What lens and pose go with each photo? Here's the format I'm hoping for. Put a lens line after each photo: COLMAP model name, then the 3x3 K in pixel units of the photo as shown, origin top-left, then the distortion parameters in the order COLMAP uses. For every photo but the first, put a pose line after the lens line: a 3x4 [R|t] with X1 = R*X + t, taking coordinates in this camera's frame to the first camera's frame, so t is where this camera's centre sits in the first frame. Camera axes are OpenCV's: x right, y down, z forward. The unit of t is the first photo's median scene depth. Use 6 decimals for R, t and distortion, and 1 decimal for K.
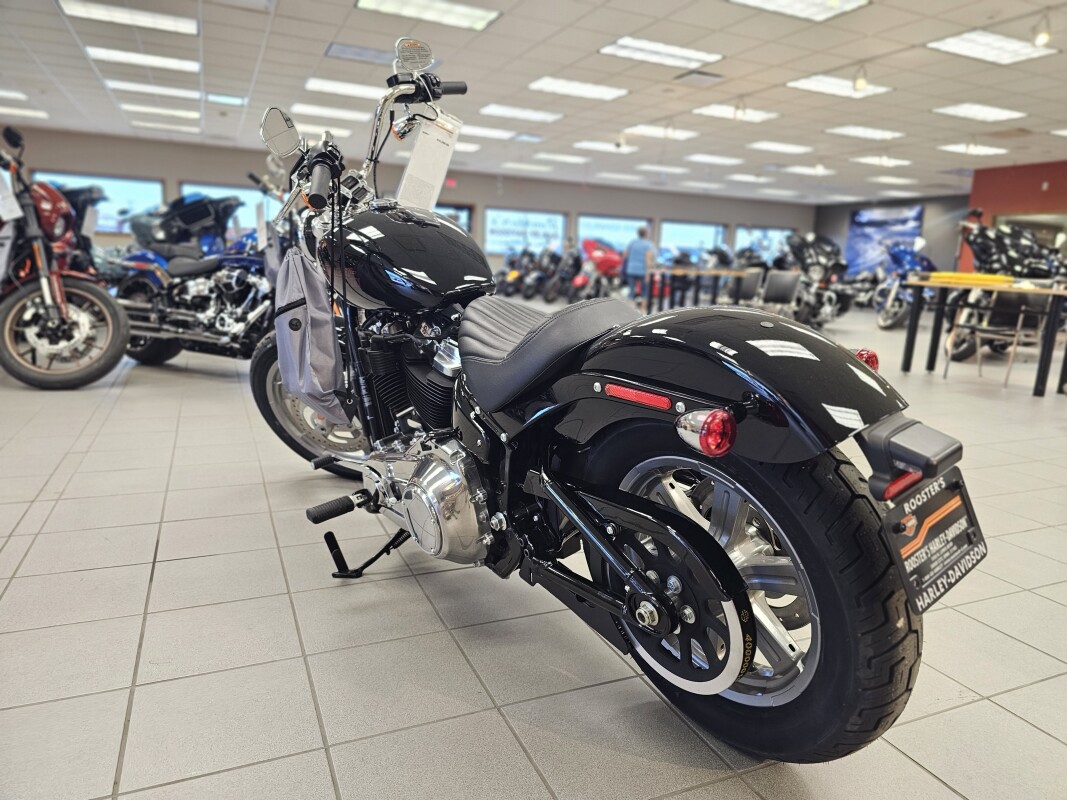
lens RADIAL K [[717.9, 0, 537.9], [0, 717.9, 401.7], [0, 0, 1]] dist [0.022579, -0.025640]
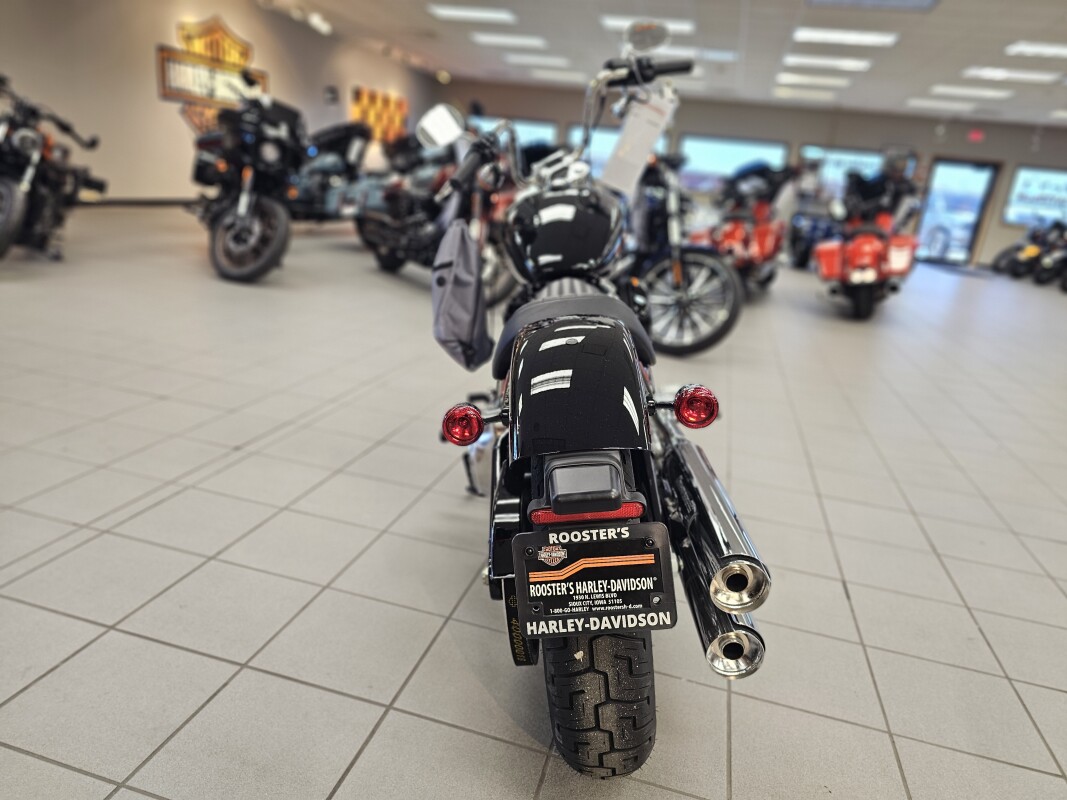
lens RADIAL K [[717.9, 0, 522.8], [0, 717.9, 407.8], [0, 0, 1]] dist [0.022579, -0.025640]
pose [[0.771303, 0.224958, -0.595386, 0.450521], [-0.183242, 0.974333, 0.130754, -0.067054], [0.609519, 0.008248, 0.792728, 0.075960]]
